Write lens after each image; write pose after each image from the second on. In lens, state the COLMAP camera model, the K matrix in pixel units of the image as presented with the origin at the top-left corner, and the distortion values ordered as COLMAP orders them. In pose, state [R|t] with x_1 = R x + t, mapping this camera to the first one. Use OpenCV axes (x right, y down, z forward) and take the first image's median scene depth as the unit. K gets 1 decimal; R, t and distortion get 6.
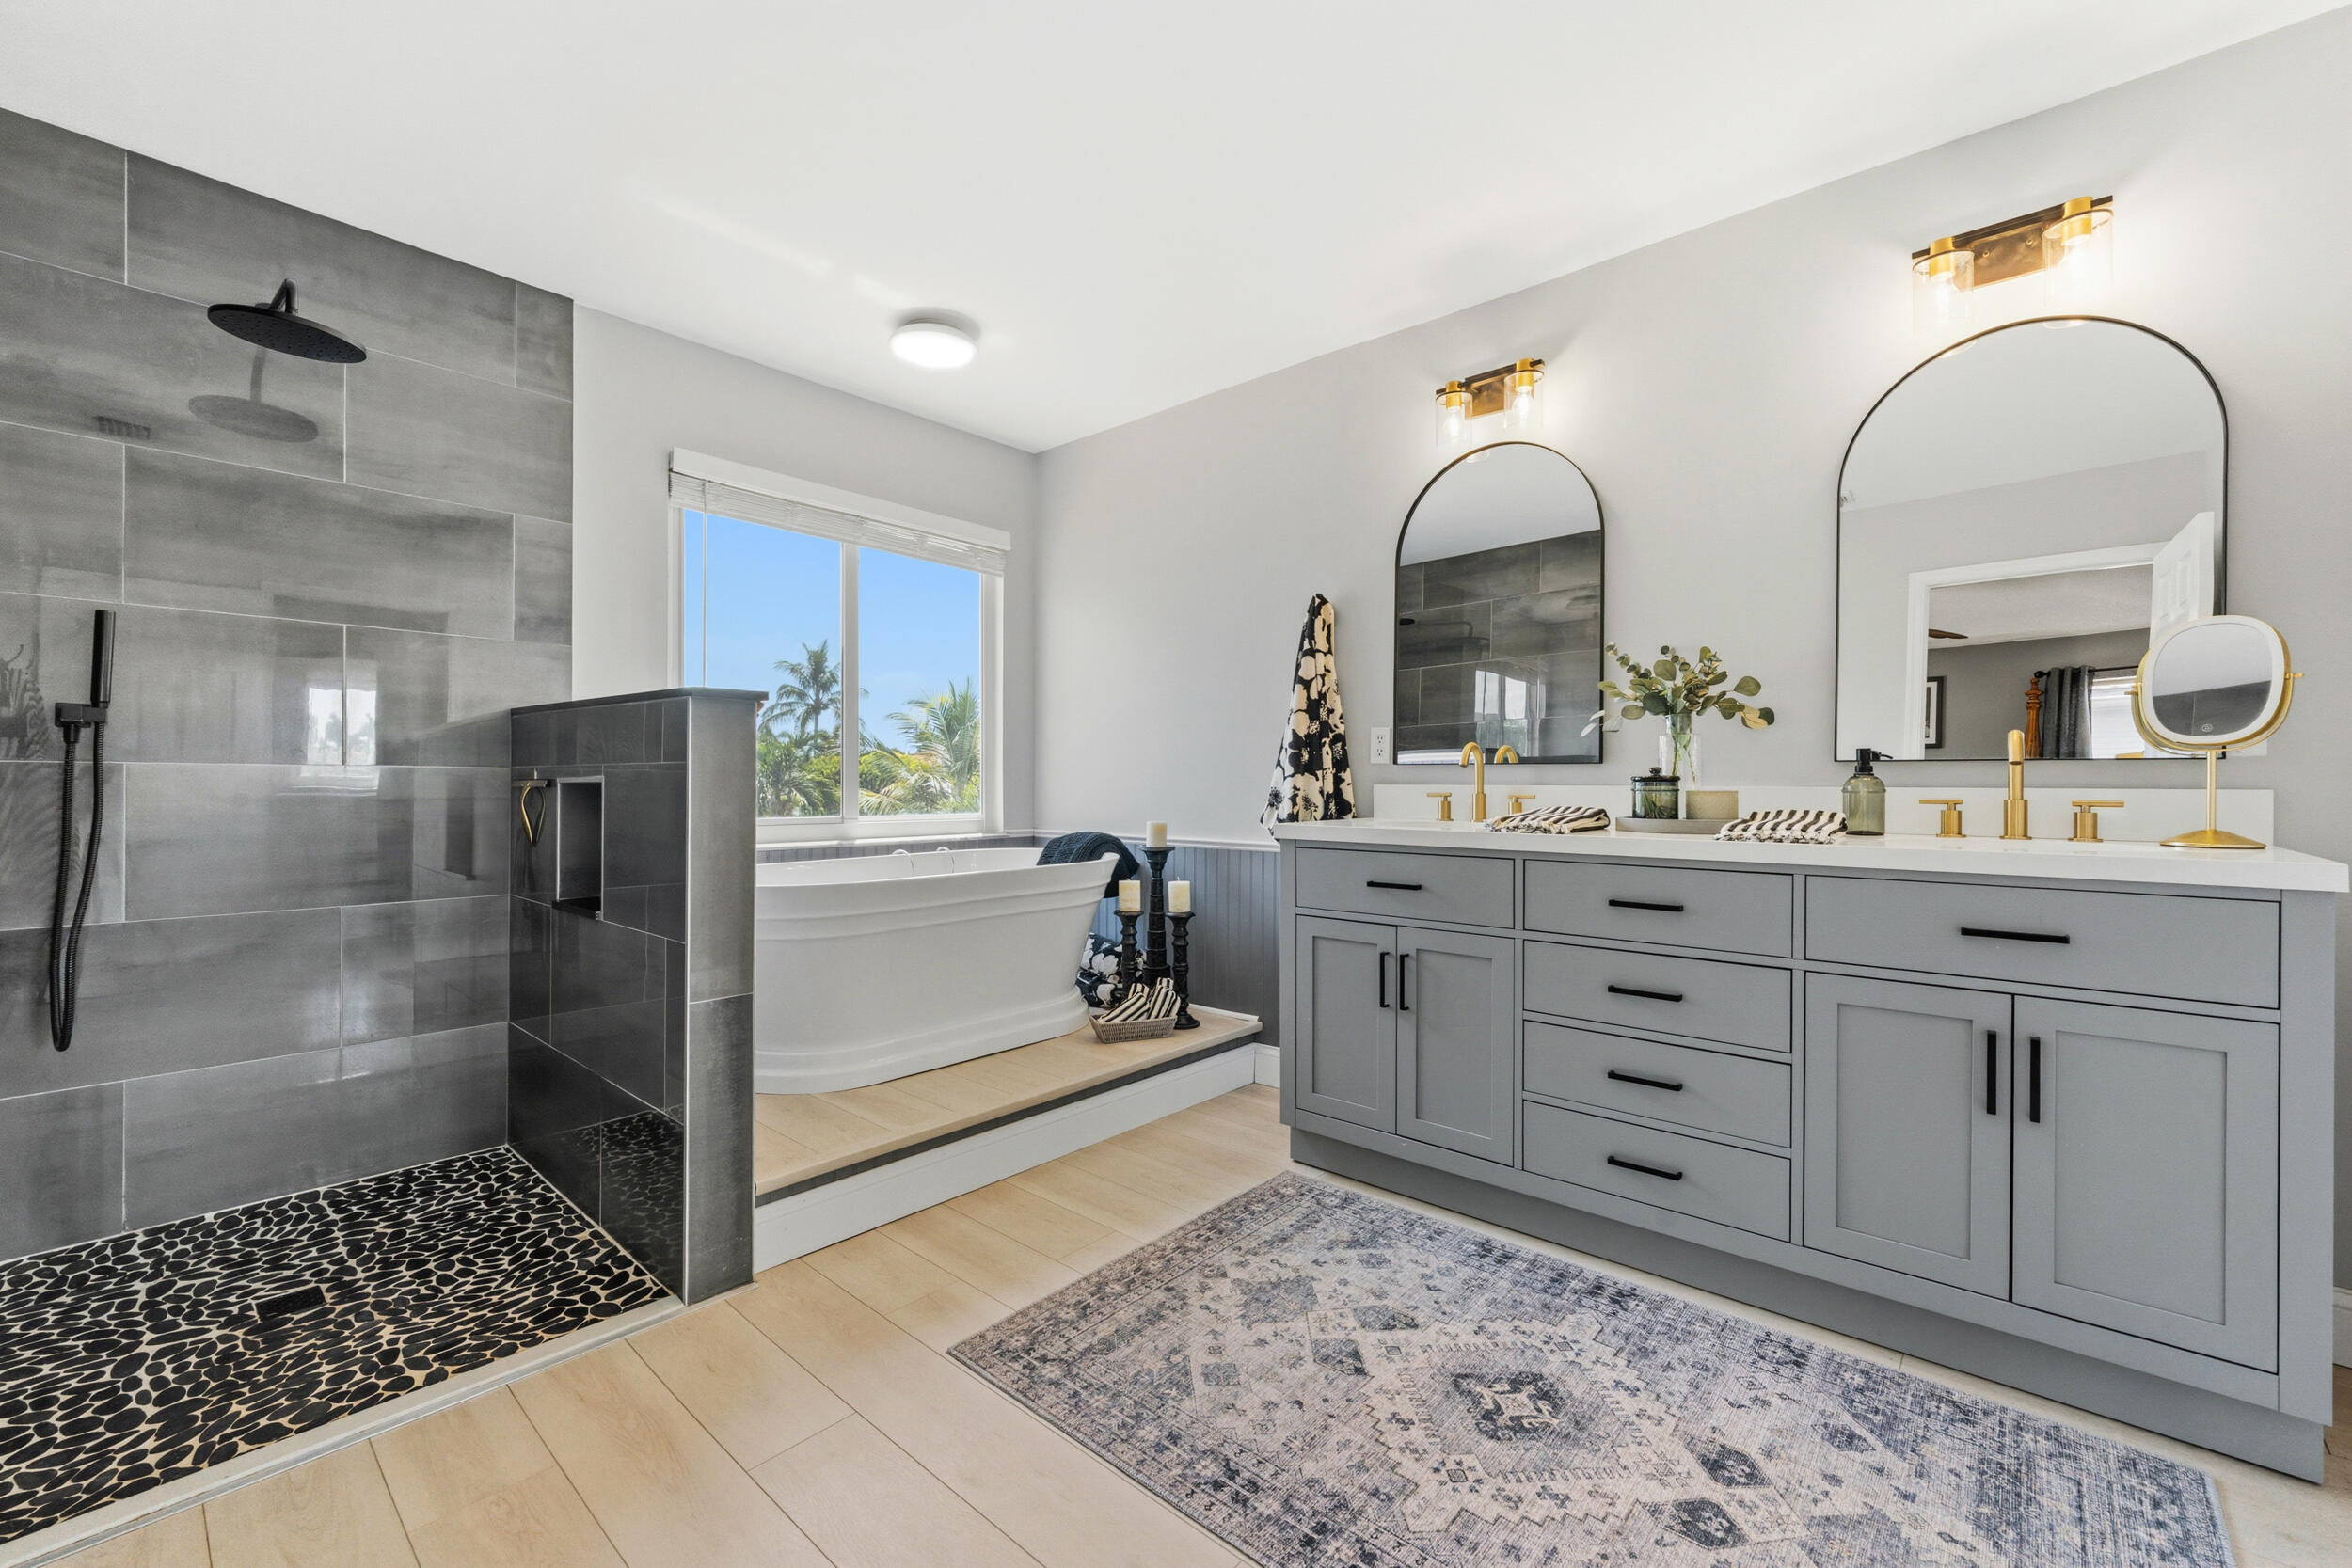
lens RADIAL K [[962.4, 0, 1170.7], [0, 962.4, 791.3], [0, 0, 1]] dist [0.000101, 0.000340]
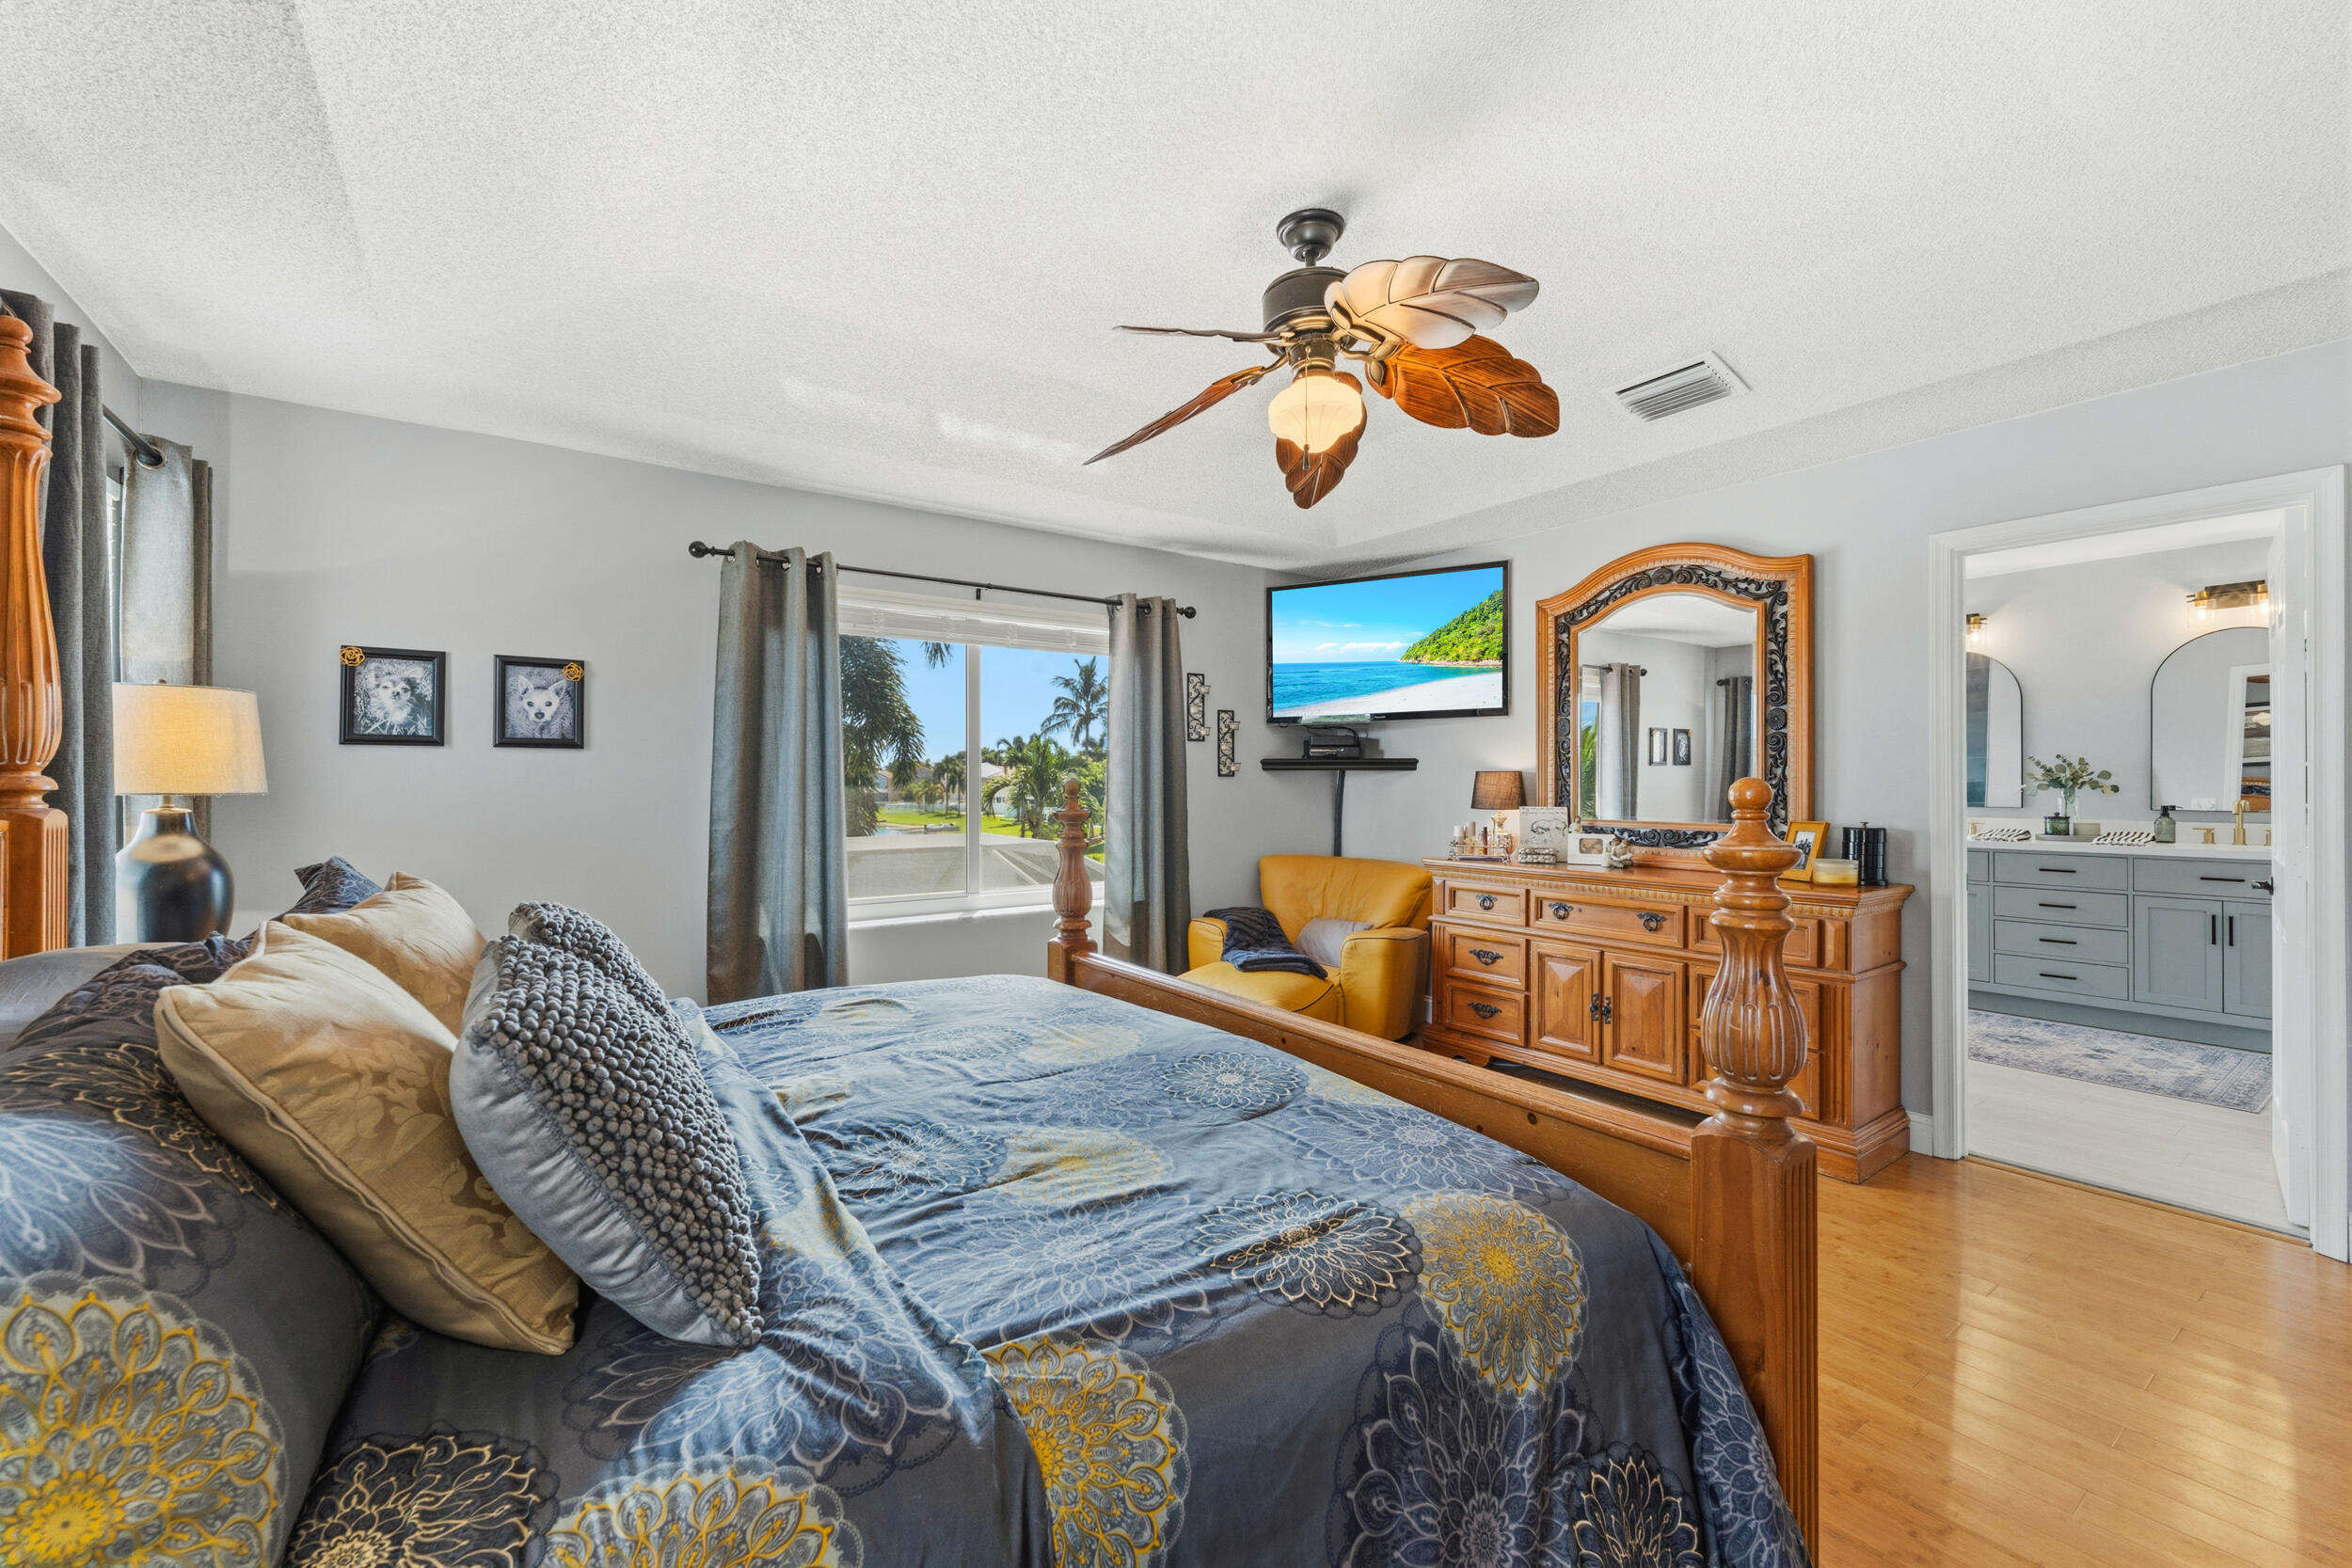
lens RADIAL K [[962.4, 0, 1170.7], [0, 962.4, 791.3], [0, 0, 1]] dist [0.000101, 0.000340]
pose [[0.976399, -0.010173, -0.215736, -1.044567], [0.010920, 0.999938, 0.002271, -0.102122], [0.215700, -0.004573, 0.976449, -1.665558]]
